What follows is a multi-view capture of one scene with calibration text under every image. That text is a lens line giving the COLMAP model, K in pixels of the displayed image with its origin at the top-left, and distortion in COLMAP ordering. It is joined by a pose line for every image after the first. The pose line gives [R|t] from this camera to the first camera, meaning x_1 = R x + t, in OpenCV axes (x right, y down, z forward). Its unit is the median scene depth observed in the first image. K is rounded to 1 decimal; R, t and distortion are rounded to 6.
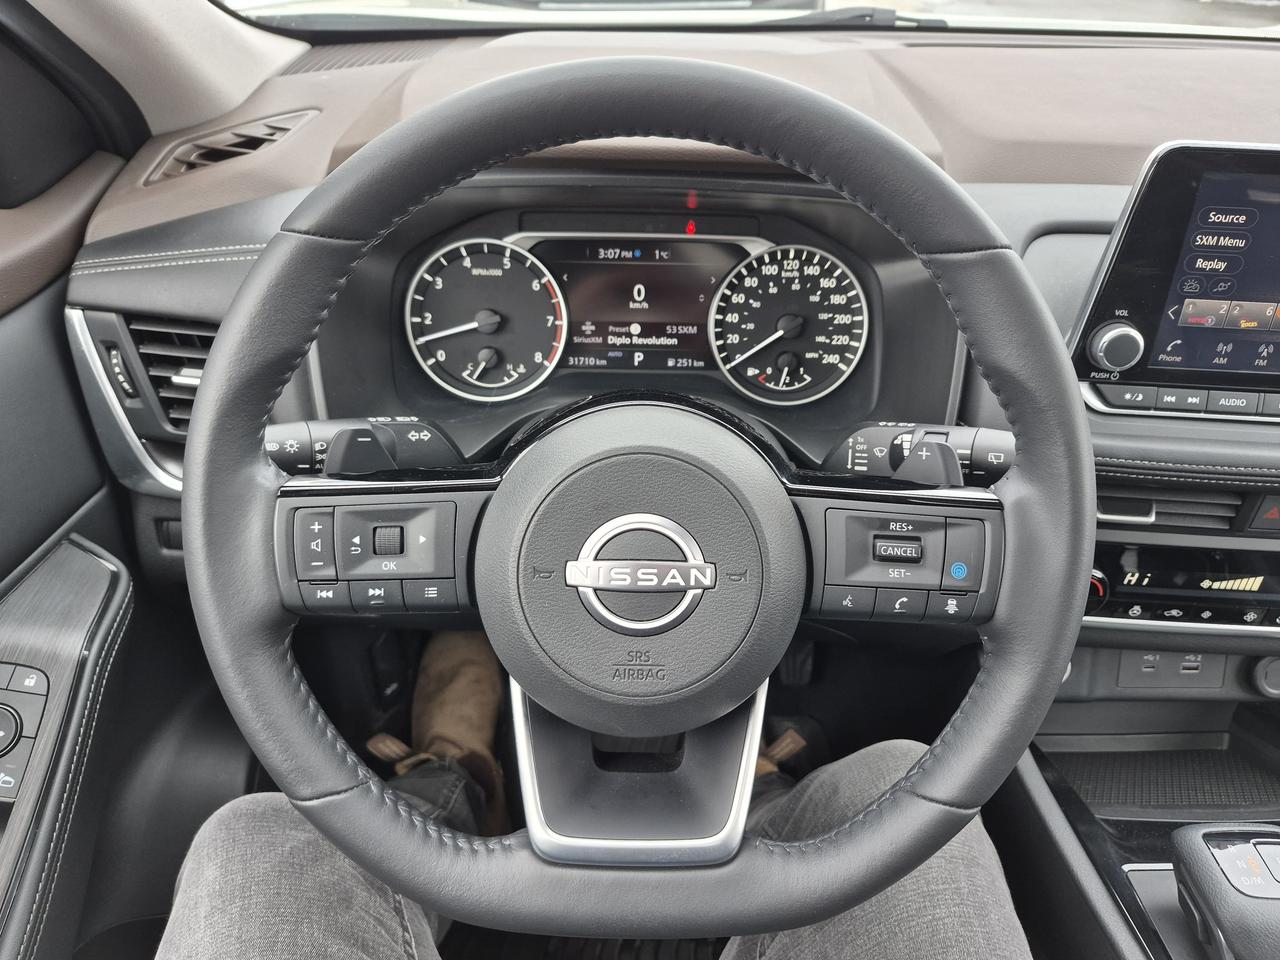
lens RADIAL K [[902.2, 0, 665.9], [0, 902.2, 489.0], [0, 0, 1]] dist [0.101305, -0.135722]
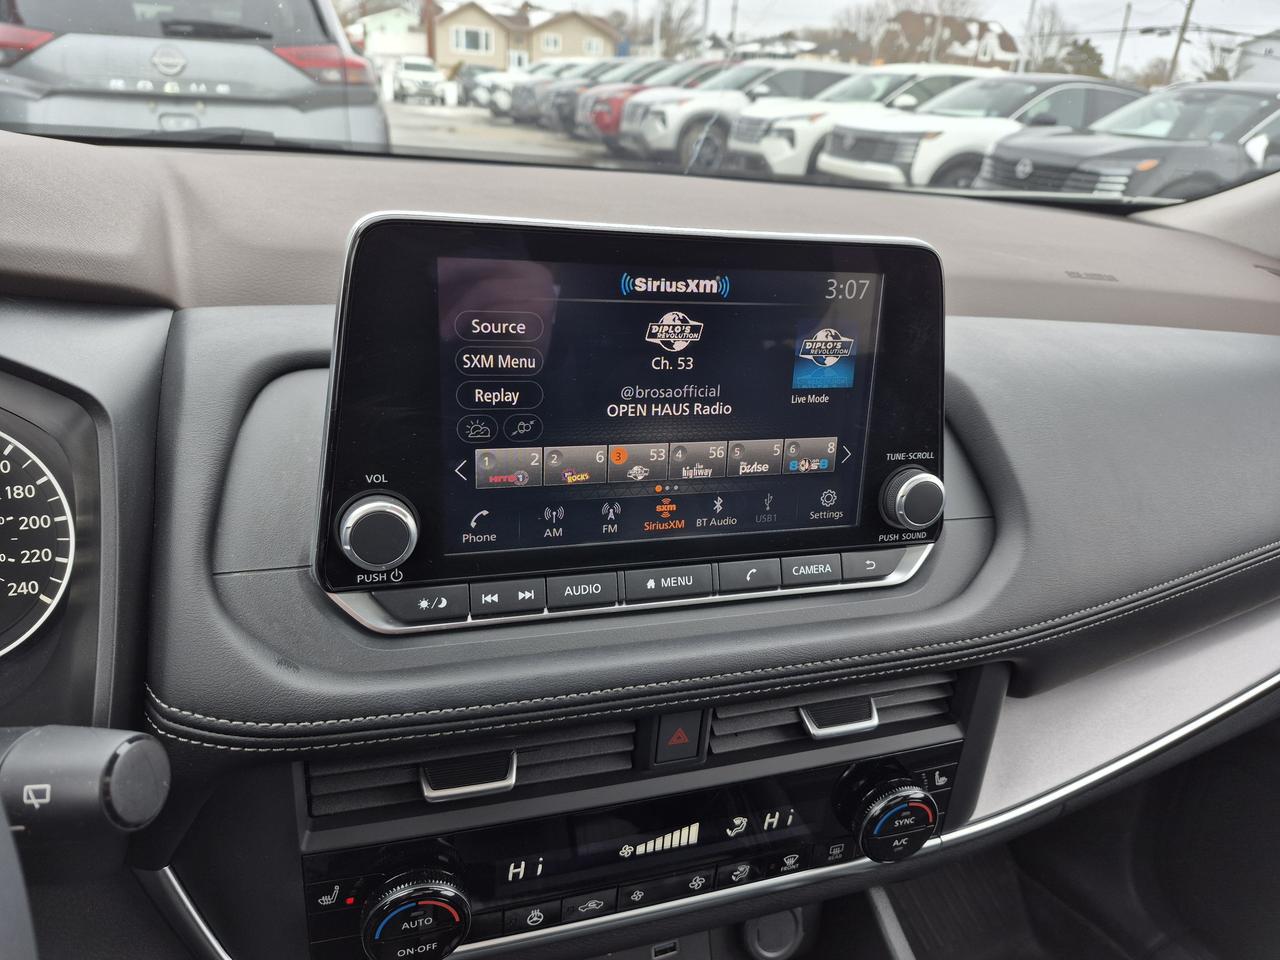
lens RADIAL K [[908.2, 0, 653.8], [0, 908.2, 483.2], [0, 0, 1]] dist [0.067224, -0.084914]
pose [[0.929316, -0.096193, 0.356537, 0.367759], [0.162930, 0.973230, -0.162104, -0.045691], [-0.331399, 0.208736, 0.920111, 0.294126]]
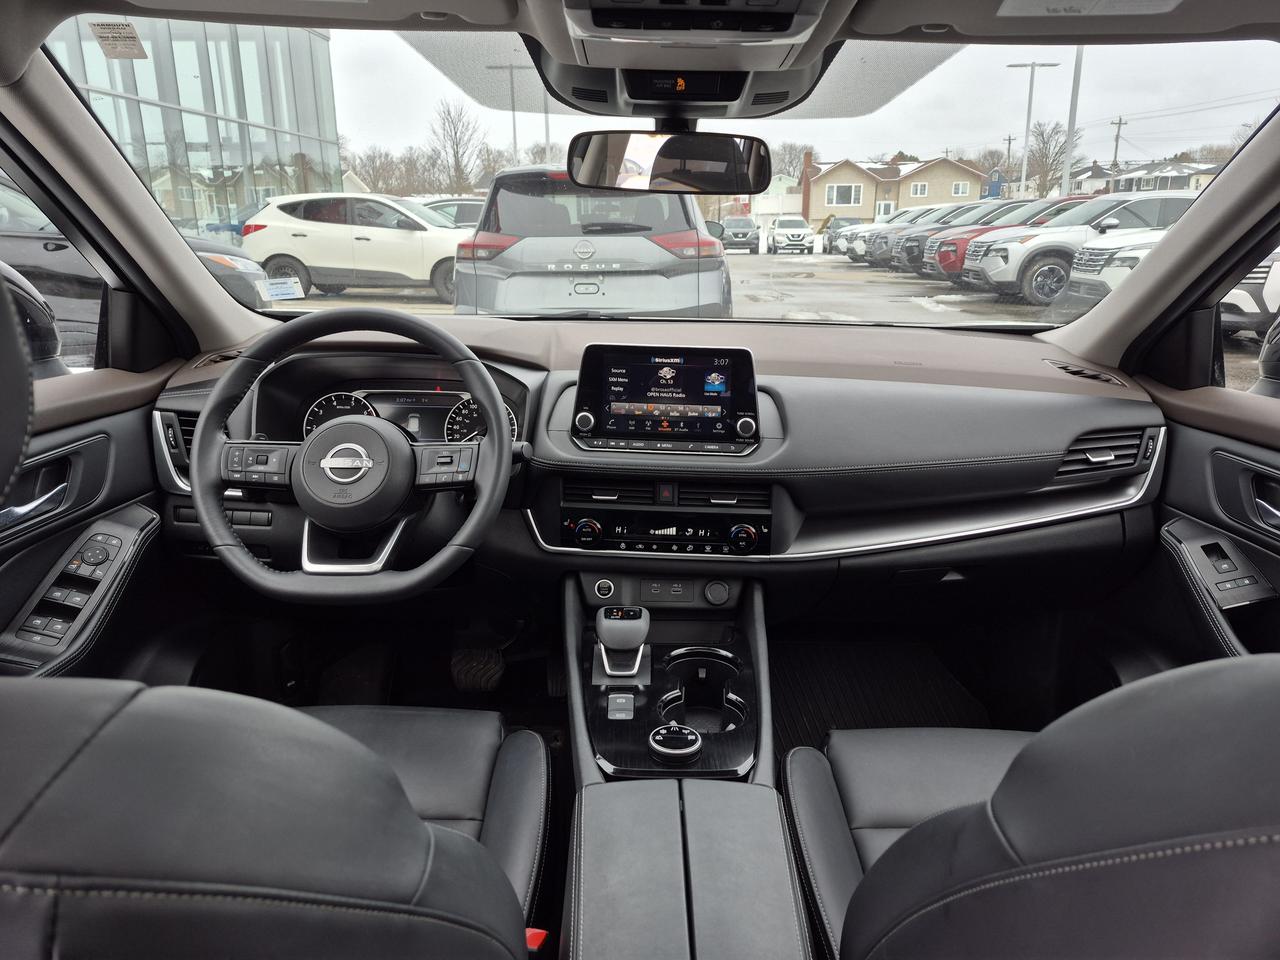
lens RADIAL K [[866.4, 0, 657.2], [0, 866.4, 478.2], [0, 0, 1]] dist [0.092376, -0.063247]
pose [[0.999953, -0.006501, -0.007230, 0.578553], [0.003789, 0.945369, -0.325981, 0.621124], [0.008954, 0.325938, 0.945349, -0.953371]]
